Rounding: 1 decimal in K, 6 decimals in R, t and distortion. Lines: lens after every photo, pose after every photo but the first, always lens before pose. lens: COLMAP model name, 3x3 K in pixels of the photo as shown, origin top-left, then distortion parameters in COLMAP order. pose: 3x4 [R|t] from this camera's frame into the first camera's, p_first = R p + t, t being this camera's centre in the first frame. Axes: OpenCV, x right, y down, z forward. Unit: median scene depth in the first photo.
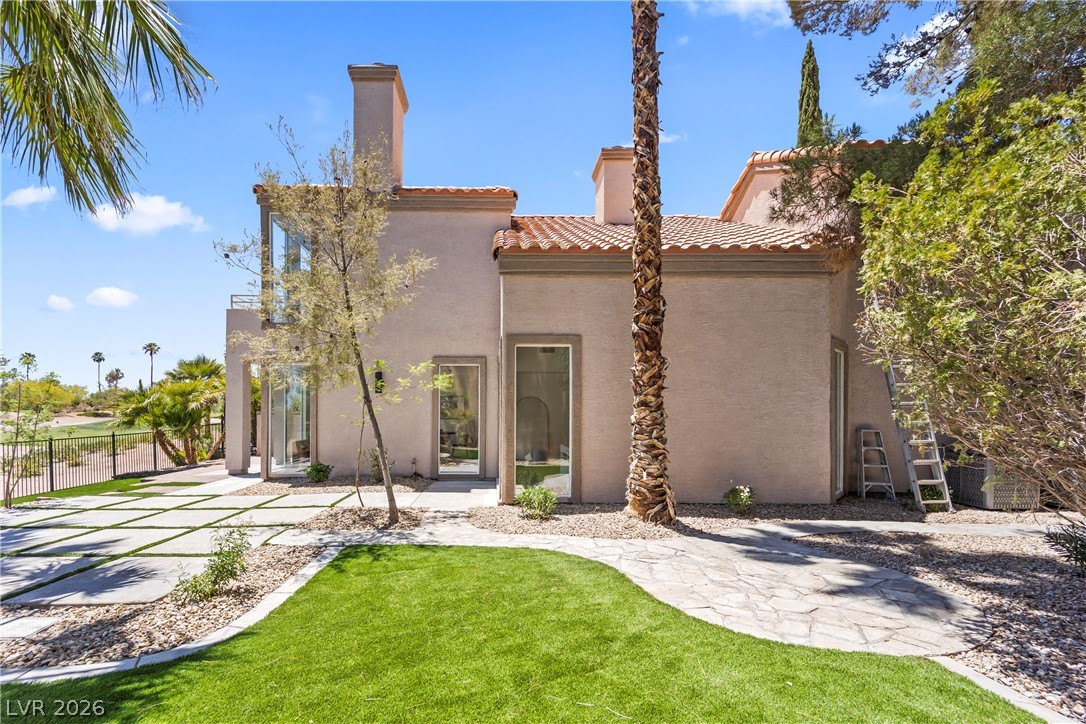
lens RADIAL K [[453.9, 0, 541.6], [0, 453.9, 409.0], [0, 0, 1]] dist [0.024443, -0.000157]
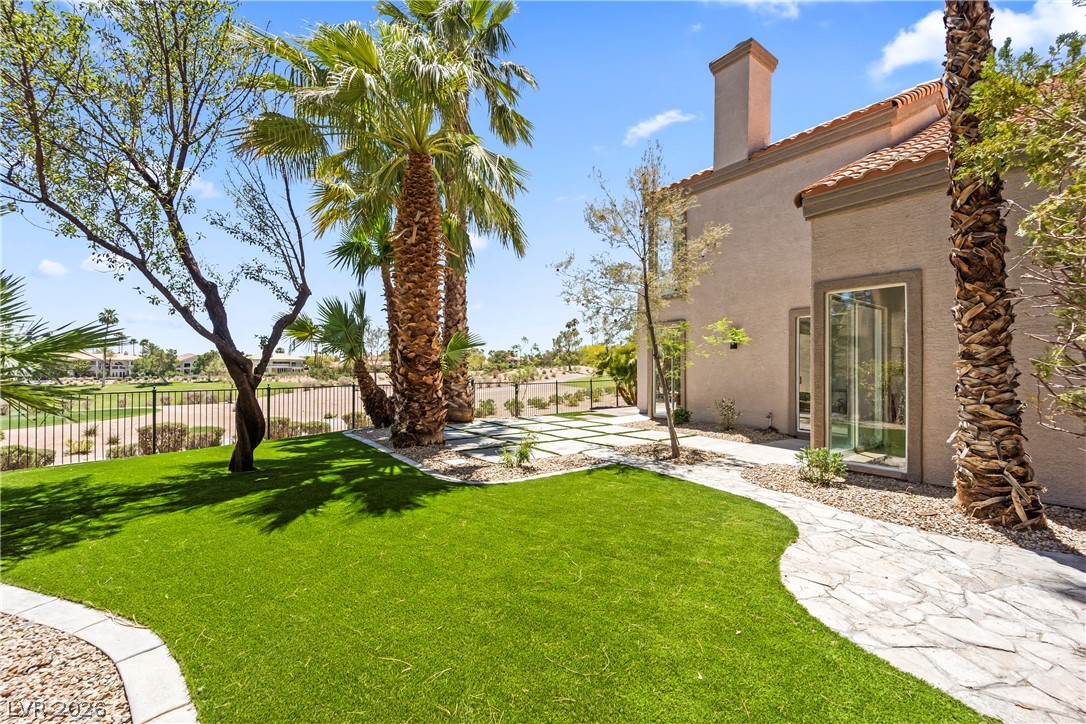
lens RADIAL K [[431.6, 0, 539.3], [0, 431.6, 362.0], [0, 0, 1]] dist [0.032672, -0.019555]
pose [[0.603756, -0.005765, -0.797148, 0.365110], [0.002127, 0.999982, -0.005621, 0.001349], [0.797166, 0.001698, 0.603757, 0.021746]]
